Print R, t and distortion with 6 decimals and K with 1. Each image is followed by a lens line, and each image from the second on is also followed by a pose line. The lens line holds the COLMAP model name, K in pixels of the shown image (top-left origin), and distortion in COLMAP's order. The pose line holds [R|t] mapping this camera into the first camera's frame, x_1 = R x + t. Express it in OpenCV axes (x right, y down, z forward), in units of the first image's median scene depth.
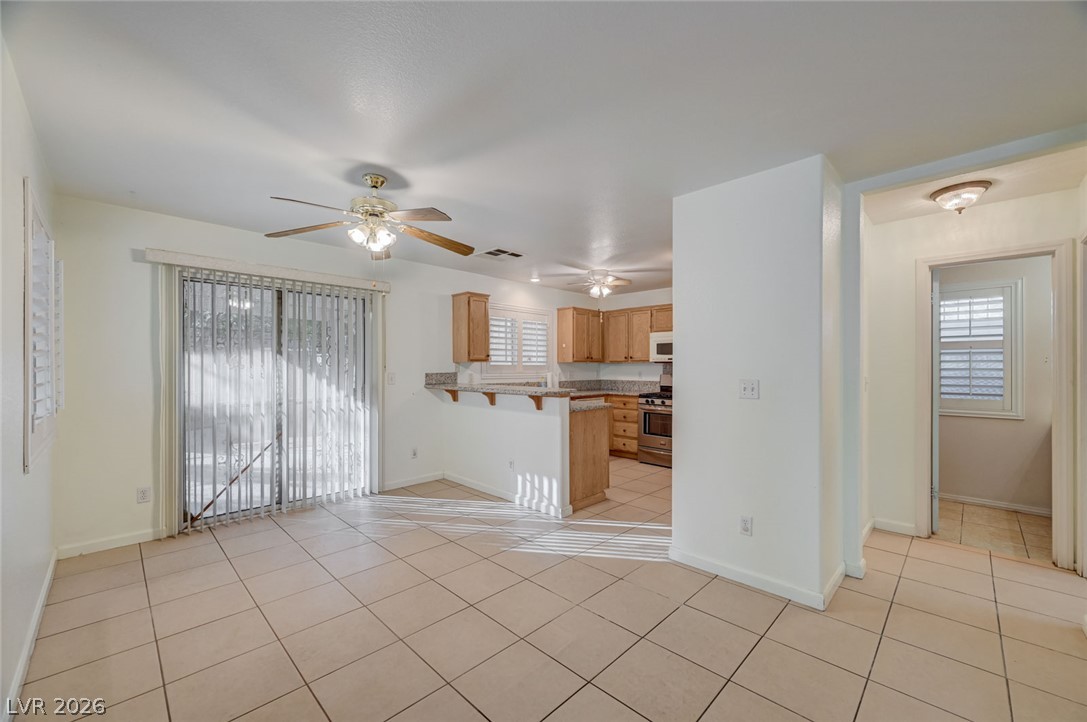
lens RADIAL K [[432.4, 0, 550.2], [0, 432.4, 365.5], [0, 0, 1]] dist [0.009043, -0.000160]
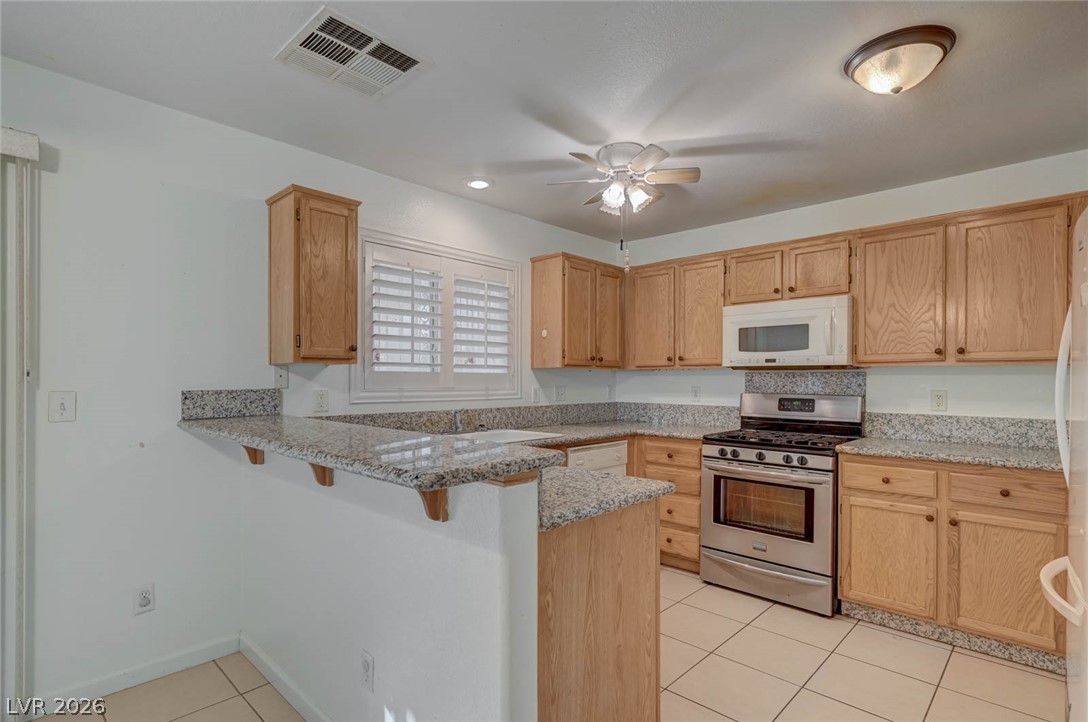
lens RADIAL K [[542.4, 0, 550.2], [0, 542.4, 378.8], [0, 0, 1]] dist [0.008962, 0.001566]
pose [[0.999815, 0.003637, 0.018877, 0.040555], [-0.003712, 0.999985, 0.003935, 0.003833], [-0.018862, -0.004004, 0.999814, 0.578574]]
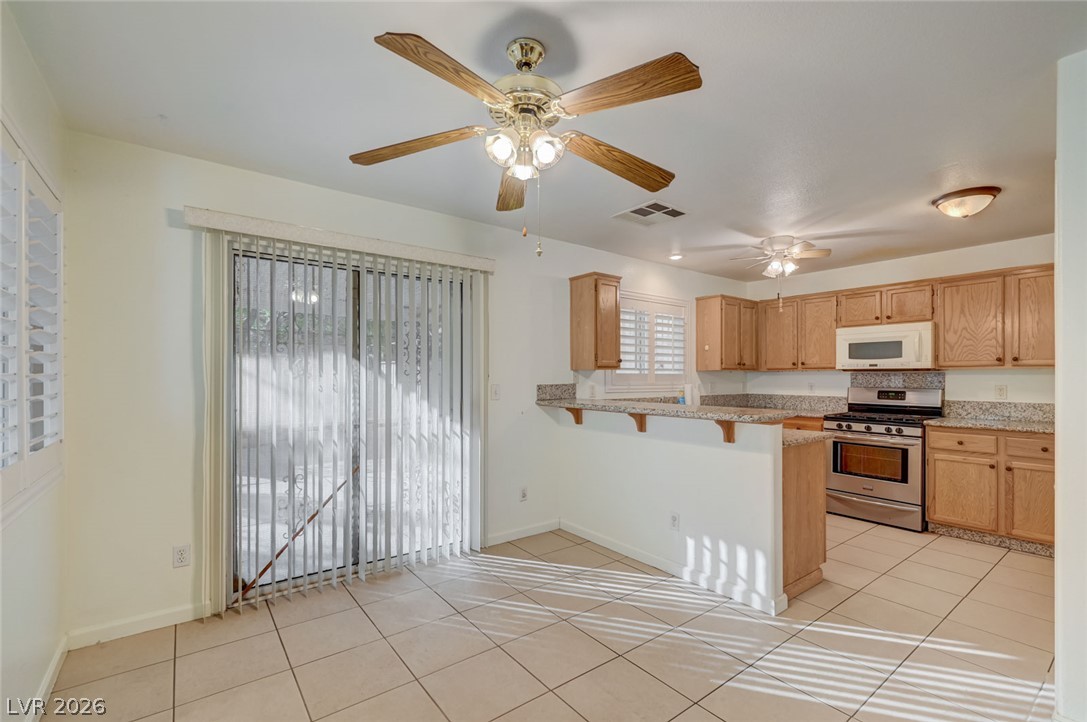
lens RADIAL K [[481.1, 0, 555.3], [0, 481.1, 374.8], [0, 0, 1]] dist [0.017762, -0.000356]
pose [[0.991973, 0.001286, -0.126446, -0.178853], [-0.001369, 0.999999, -0.000563, 0.001411], [0.126445, 0.000732, 0.991973, 0.226203]]
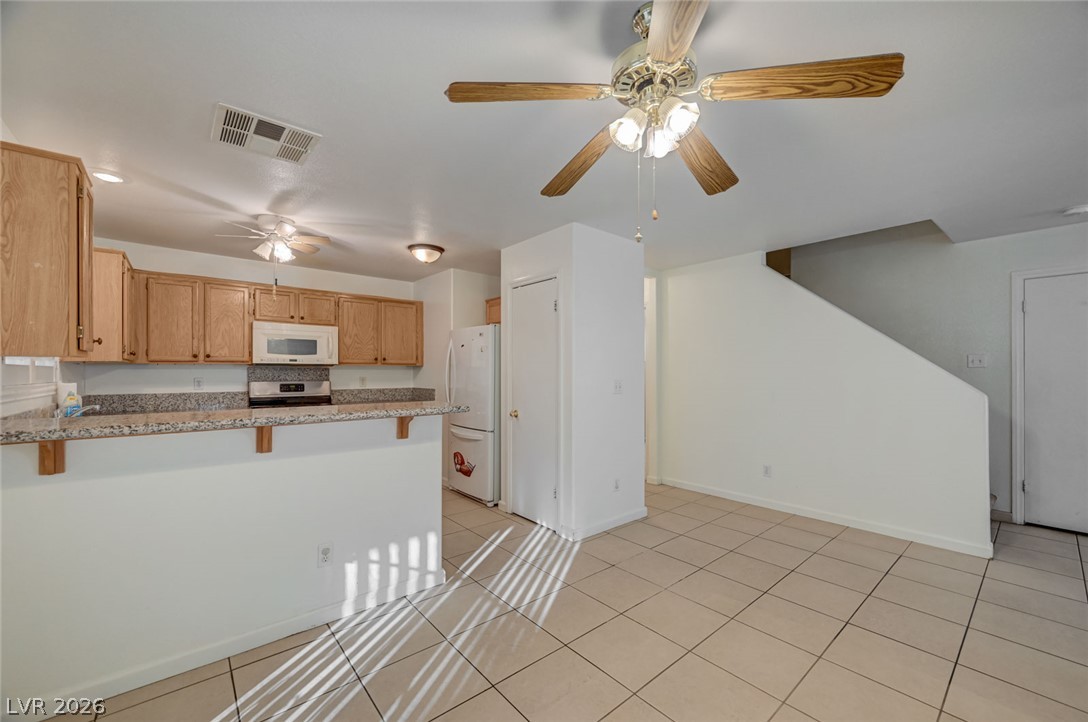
lens RADIAL K [[432.8, 0, 548.1], [0, 432.8, 369.0], [0, 0, 1]] dist [0.009043, -0.000160]
pose [[0.089761, 0.006941, 0.995939, -0.596448], [-0.004559, 0.999968, -0.006558, 0.003302], [-0.995953, -0.003952, 0.089789, 0.675509]]
